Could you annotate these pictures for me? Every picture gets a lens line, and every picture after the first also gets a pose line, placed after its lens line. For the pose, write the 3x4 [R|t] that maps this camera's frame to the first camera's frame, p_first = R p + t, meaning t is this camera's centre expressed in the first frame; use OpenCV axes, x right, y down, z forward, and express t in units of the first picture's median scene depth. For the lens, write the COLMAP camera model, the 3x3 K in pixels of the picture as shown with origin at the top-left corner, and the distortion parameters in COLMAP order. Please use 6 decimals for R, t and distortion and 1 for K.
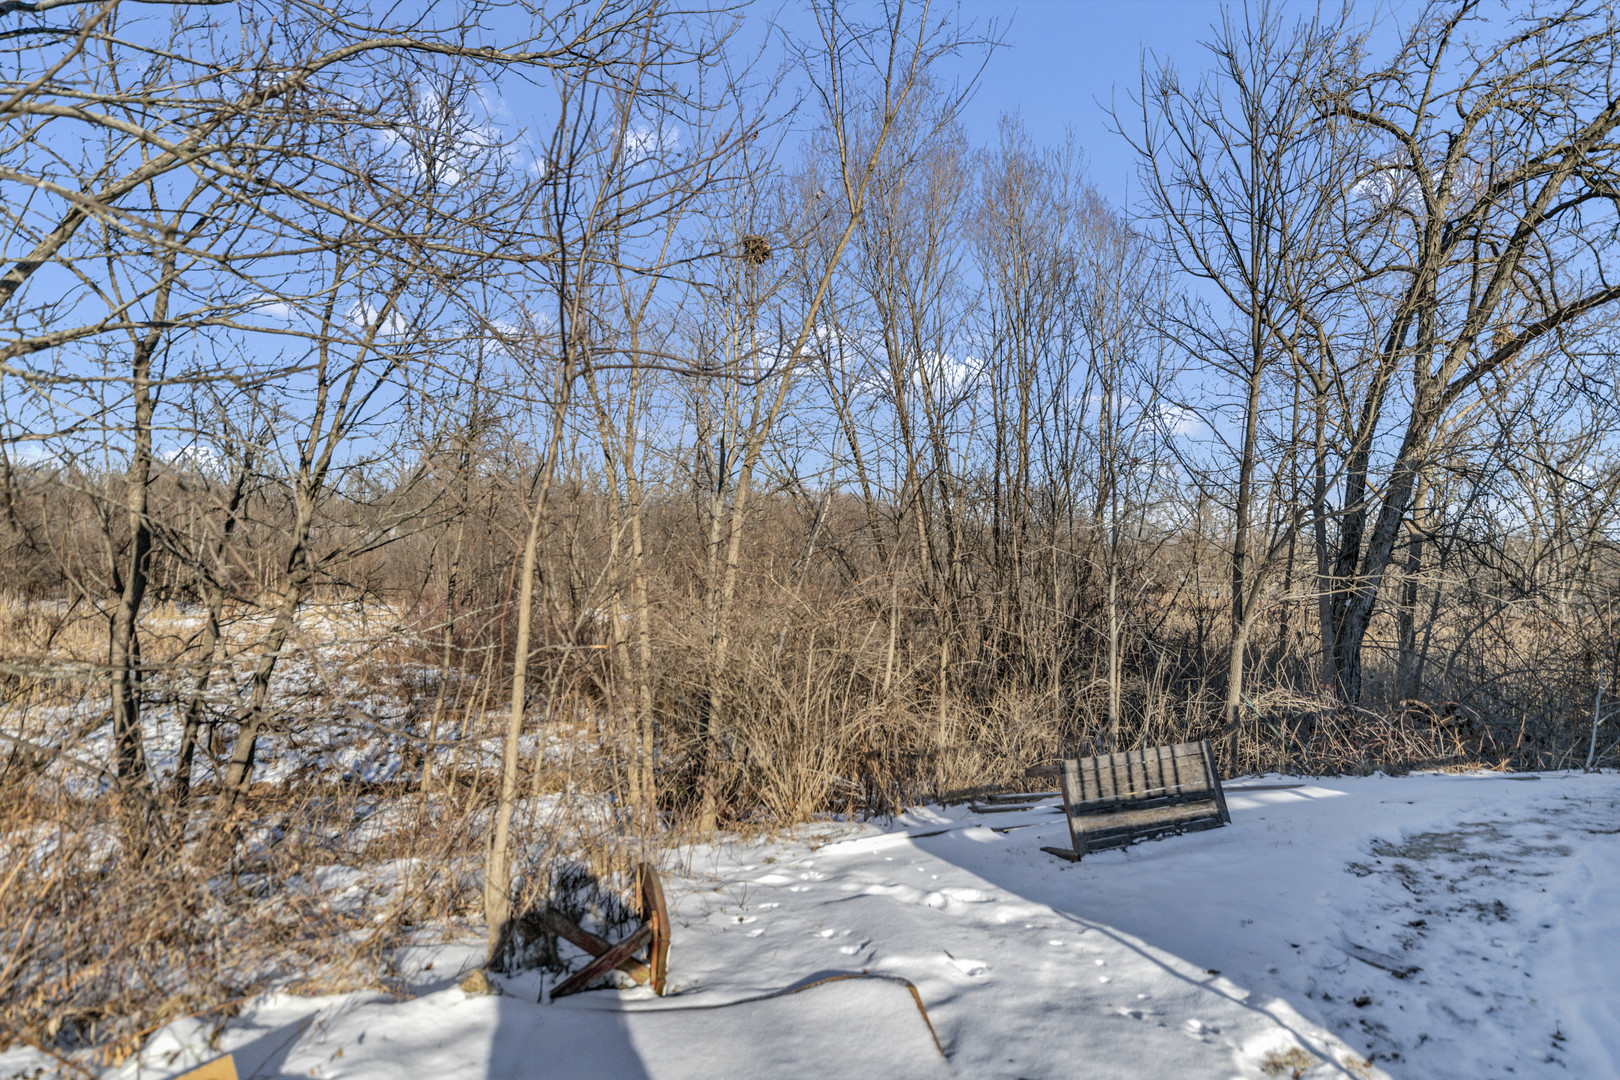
lens RADIAL K [[814.7, 0, 810.0], [0, 814.7, 540.0], [0, 0, 1]] dist [0.001346, 0.000176]
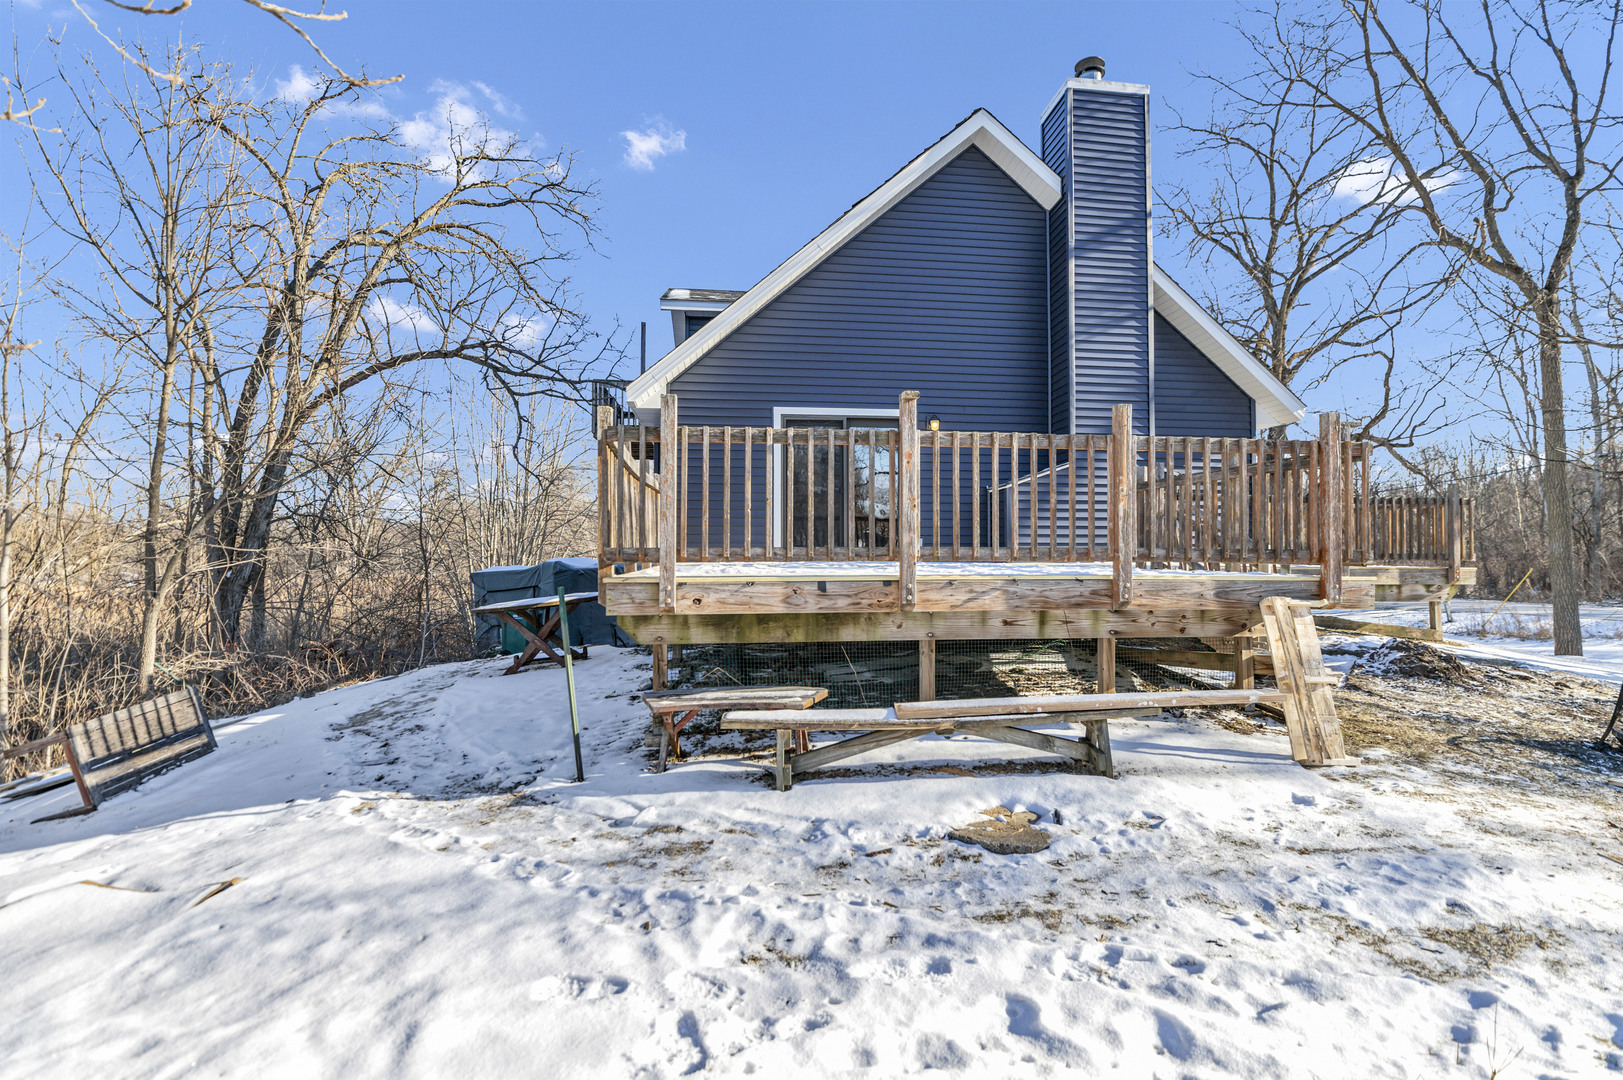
lens RADIAL K [[816.2, 0, 811.5], [0, 816.2, 540.0], [0, 0, 1]] dist [0.001346, 0.000176]
pose [[0.303266, -0.023487, 0.952616, -0.397629], [-0.003346, 0.999664, 0.025712, -0.003089], [-0.952900, -0.010985, 0.303086, -0.239344]]
